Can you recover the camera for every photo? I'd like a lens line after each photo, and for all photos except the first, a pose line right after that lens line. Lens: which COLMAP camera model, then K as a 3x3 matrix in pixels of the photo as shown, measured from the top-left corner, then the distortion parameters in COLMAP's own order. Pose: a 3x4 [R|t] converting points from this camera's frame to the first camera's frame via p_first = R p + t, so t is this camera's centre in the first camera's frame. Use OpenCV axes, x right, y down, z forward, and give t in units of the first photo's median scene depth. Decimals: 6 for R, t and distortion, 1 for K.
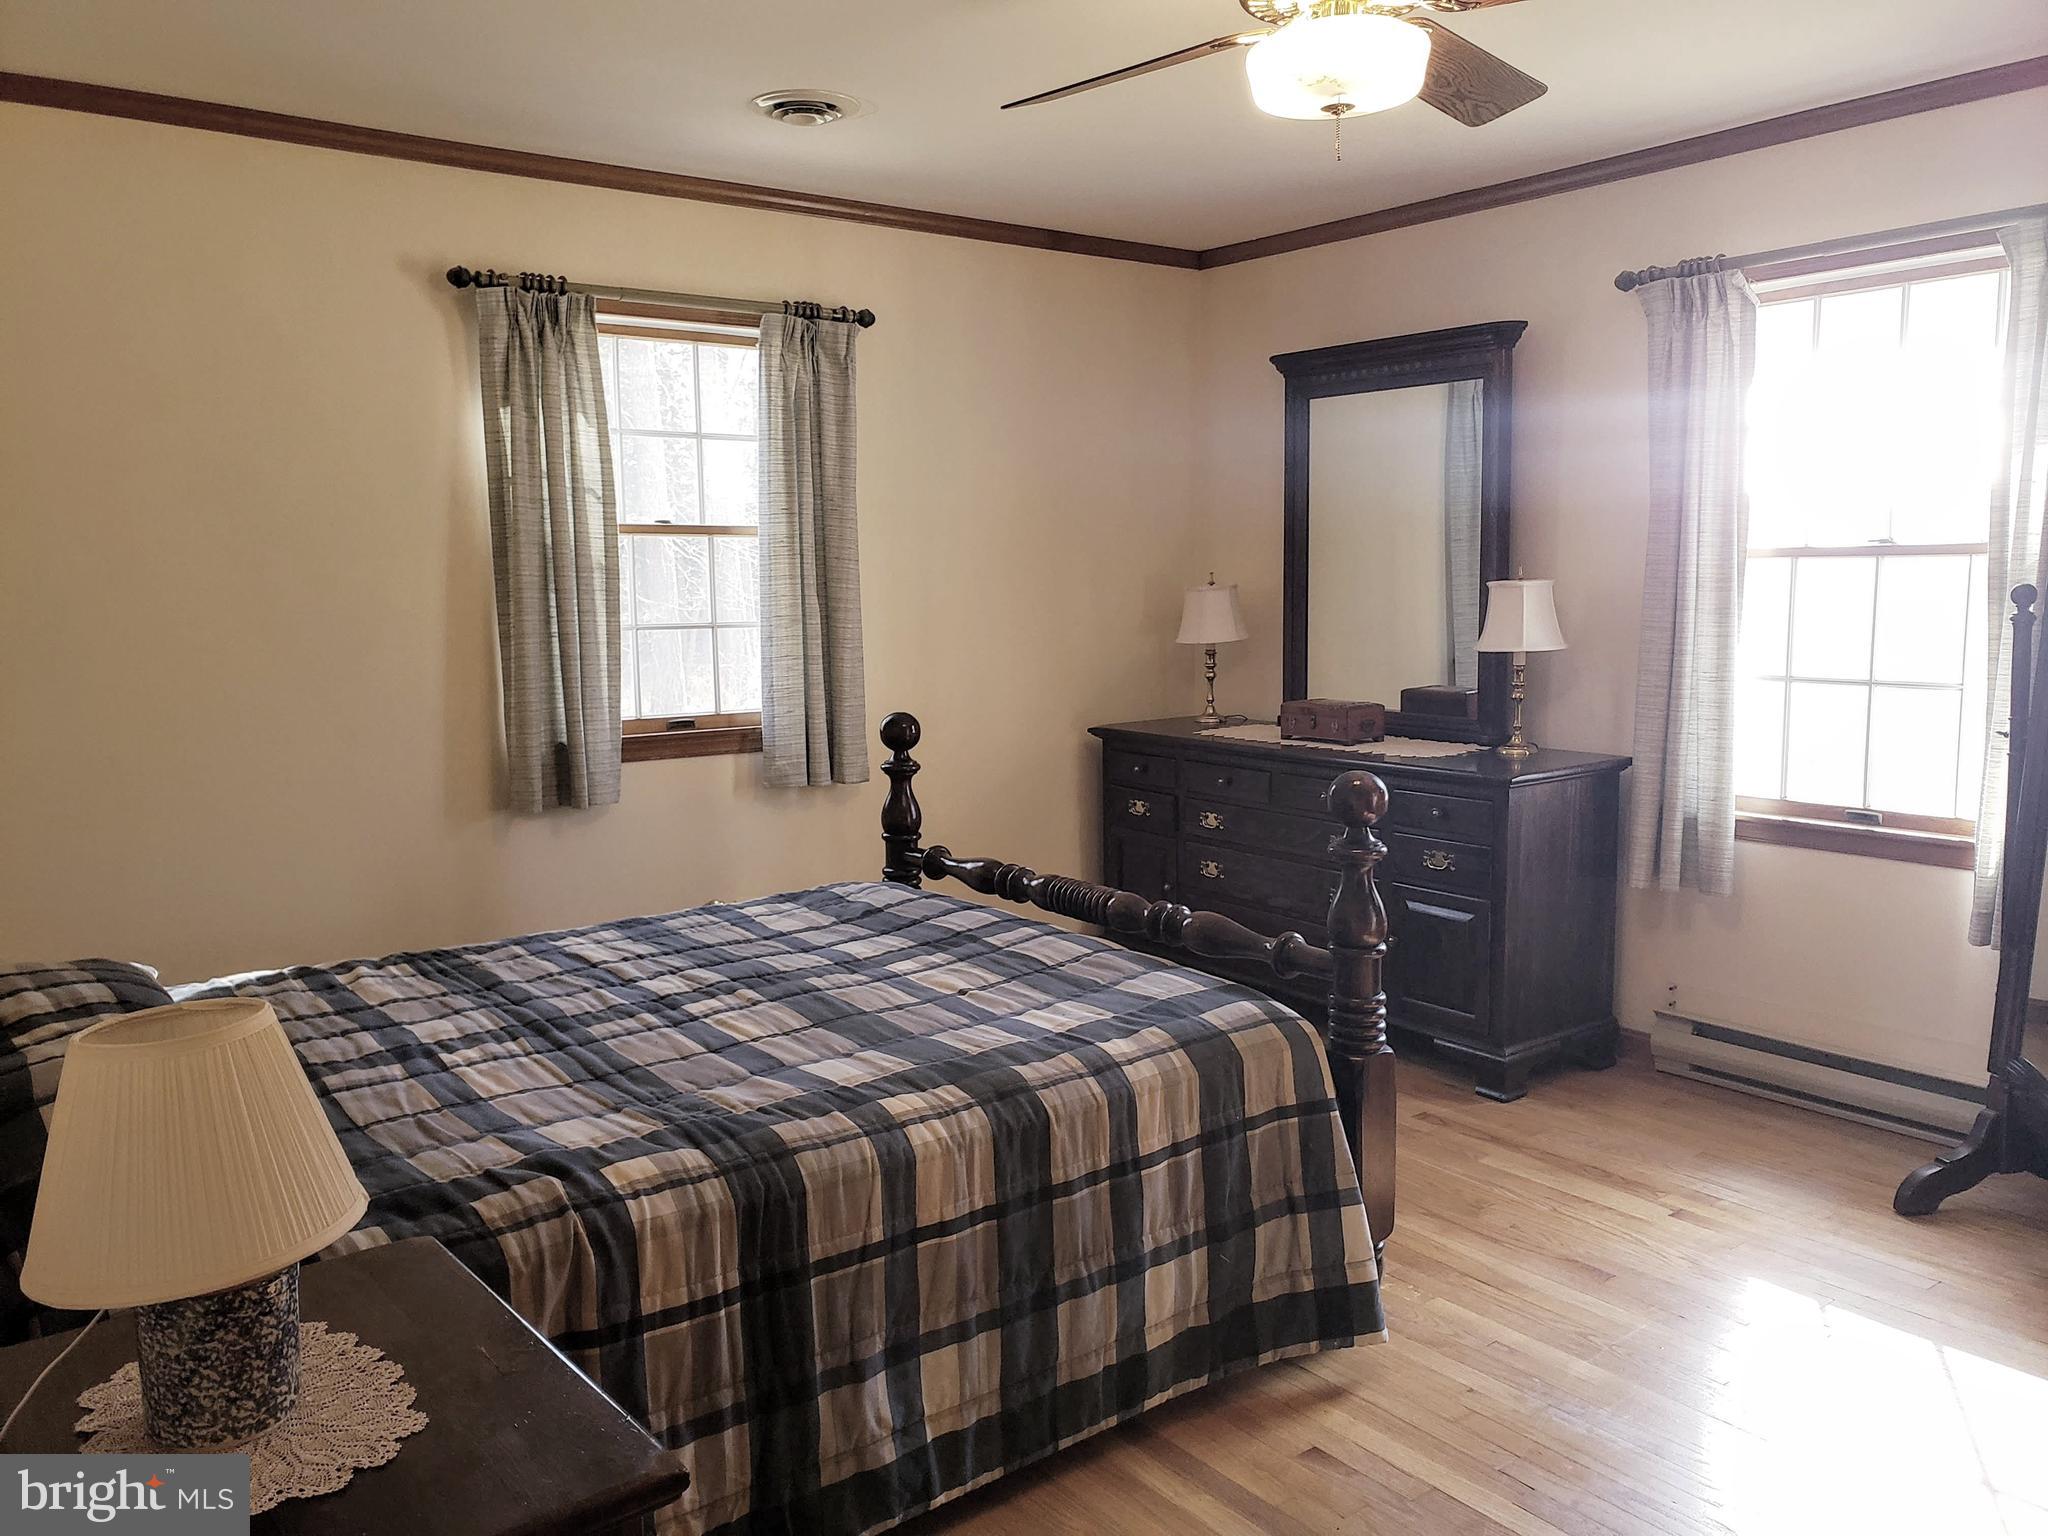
lens RADIAL K [[1586.1, 0, 1013.2], [0, 1586.1, 762.1], [0, 0, 1]] dist [0.039039, -0.036993]
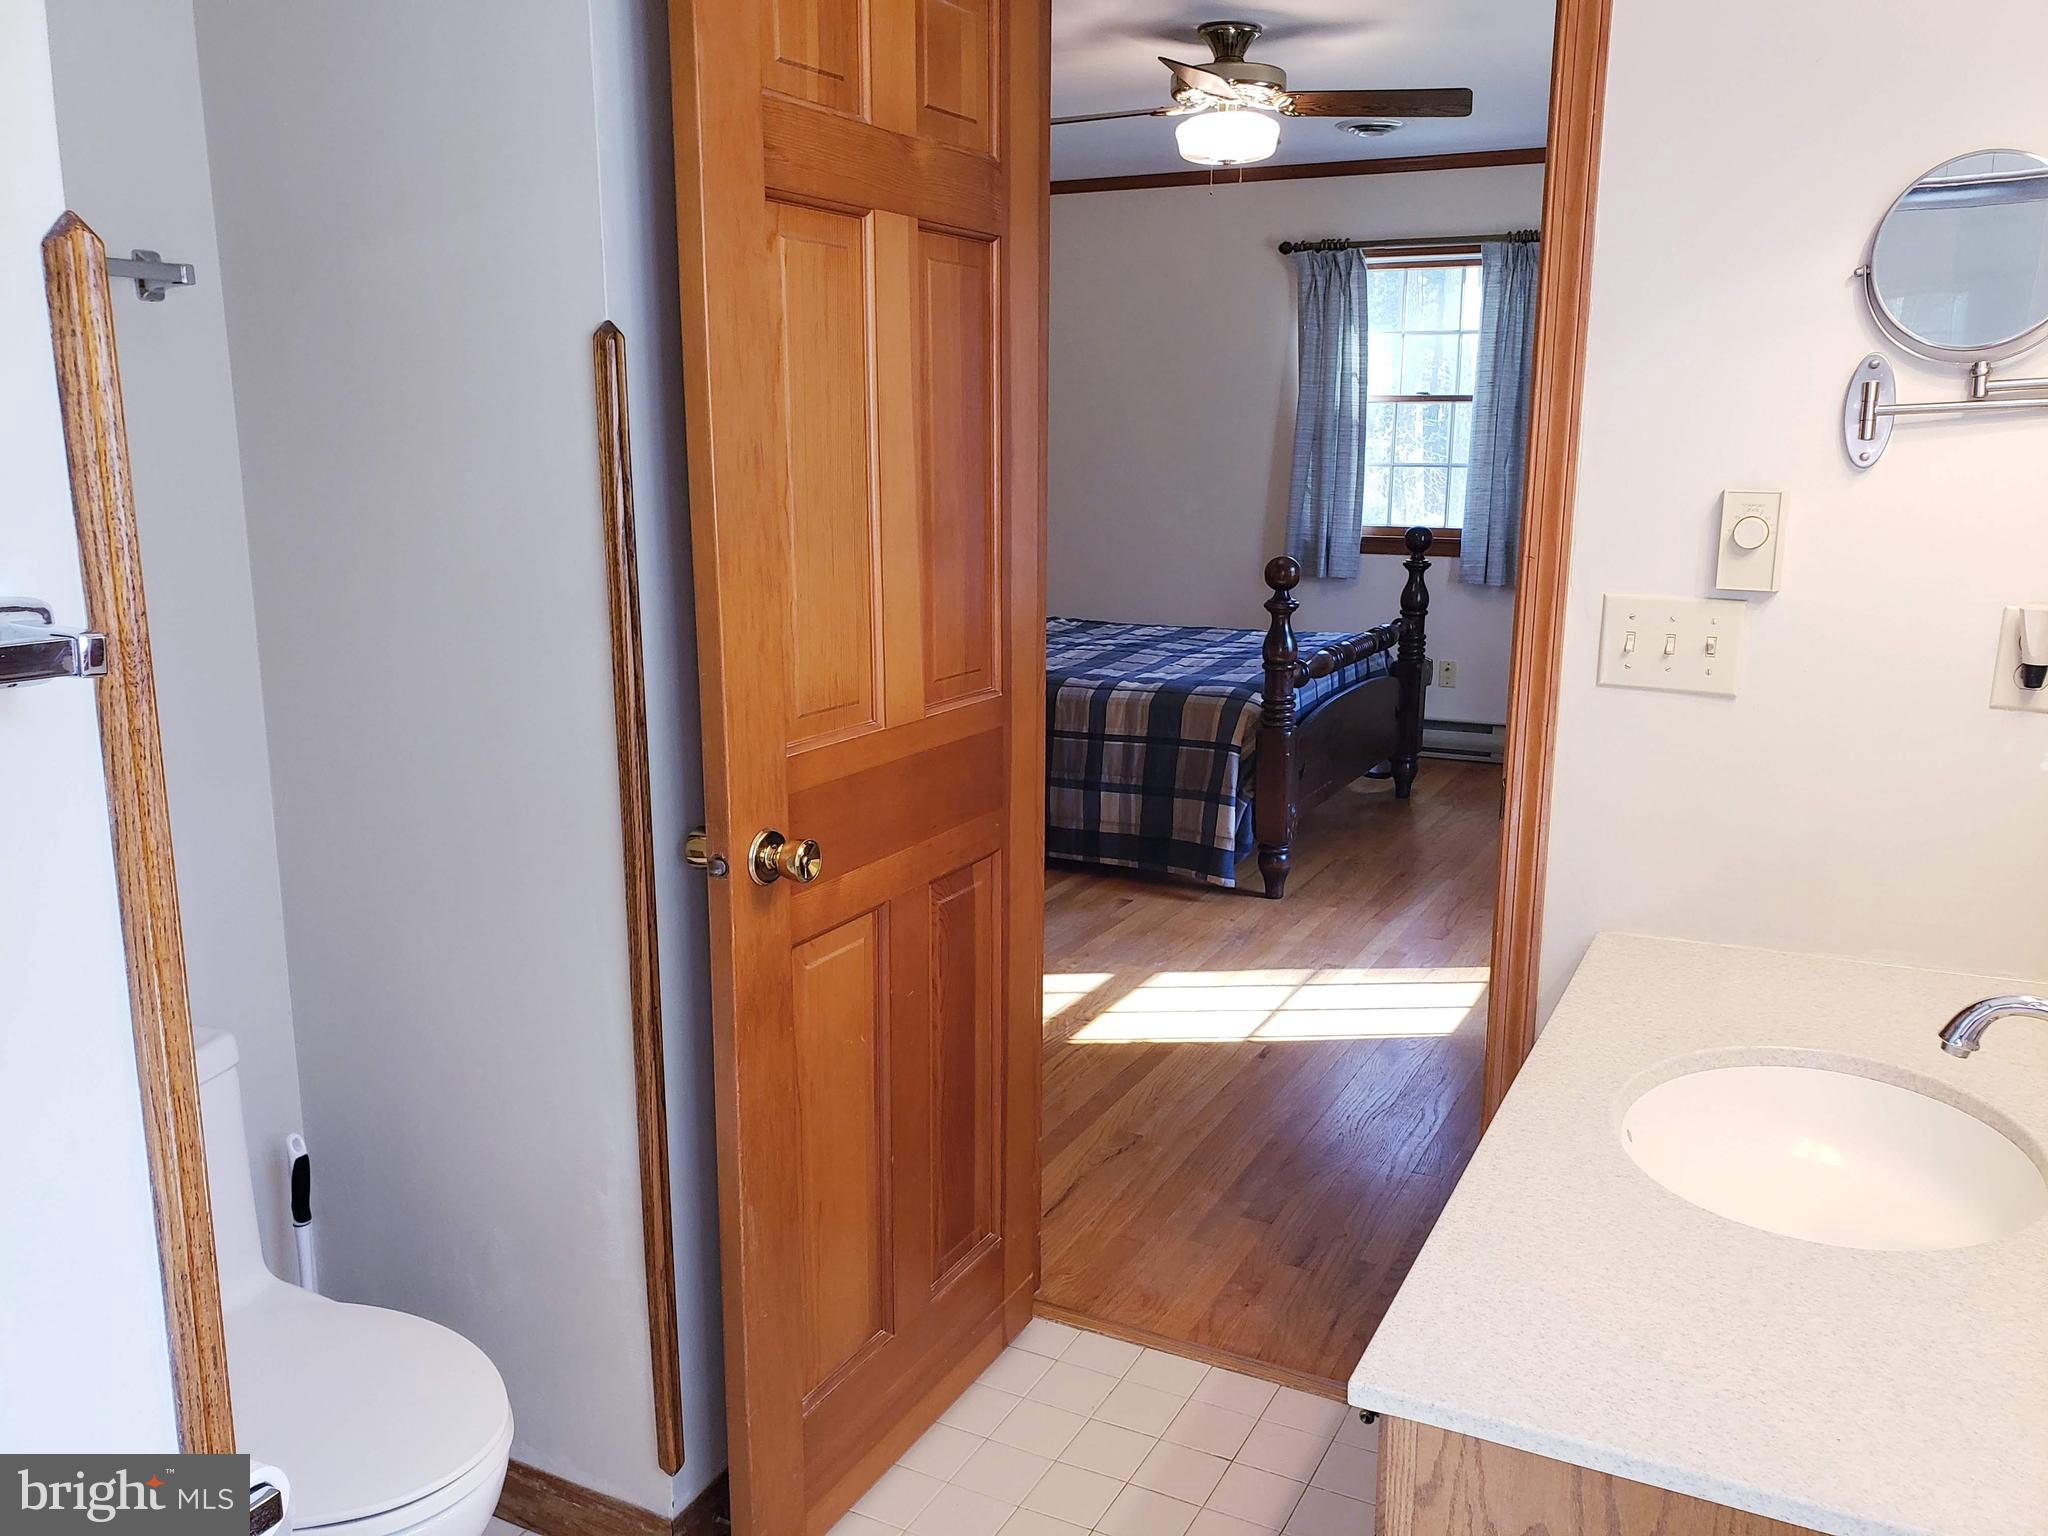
lens RADIAL K [[1586.1, 0, 993.2], [0, 1586.1, 777.9], [0, 0, 1]] dist [0.039039, -0.036993]
pose [[0.406764, 0.208746, -0.889364, 1.653438], [-0.116022, 0.977464, 0.176360, -0.026945], [0.906136, 0.031448, 0.421816, 0.041933]]
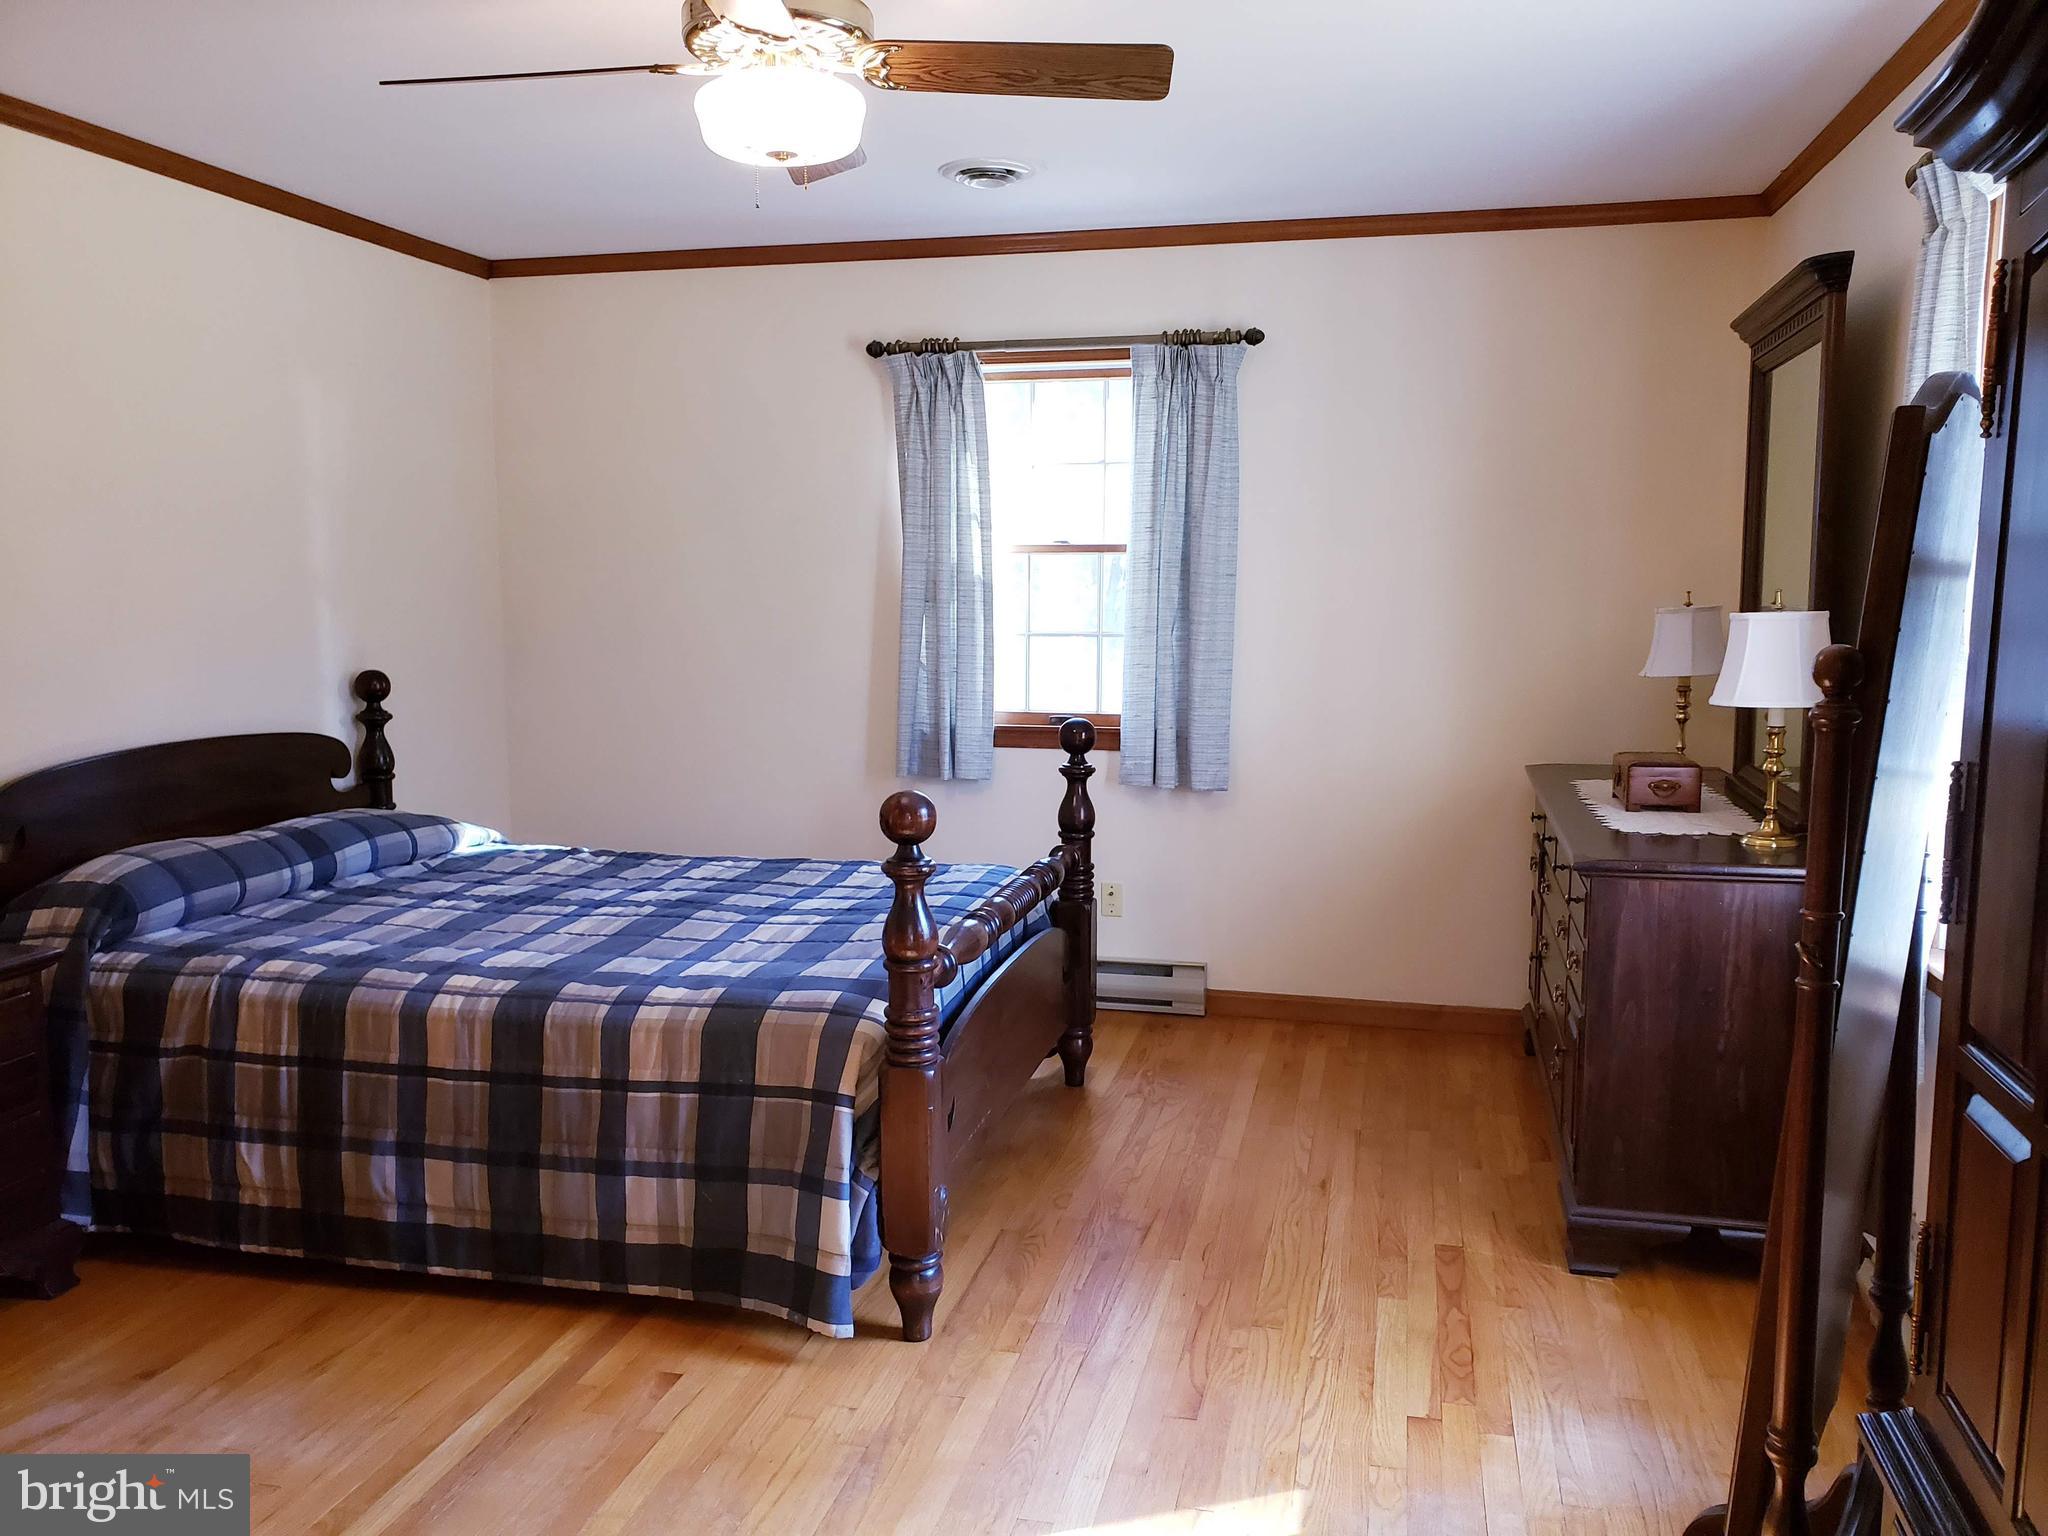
lens RADIAL K [[1586.1, 0, 1020.9], [0, 1586.1, 808.8], [0, 0, 1]] dist [0.039039, -0.036993]
pose [[0.635546, 0.120750, -0.762562, 1.064982], [-0.103598, 0.992099, 0.070754, -0.062868], [0.765081, 0.034032, 0.643034, 0.418087]]
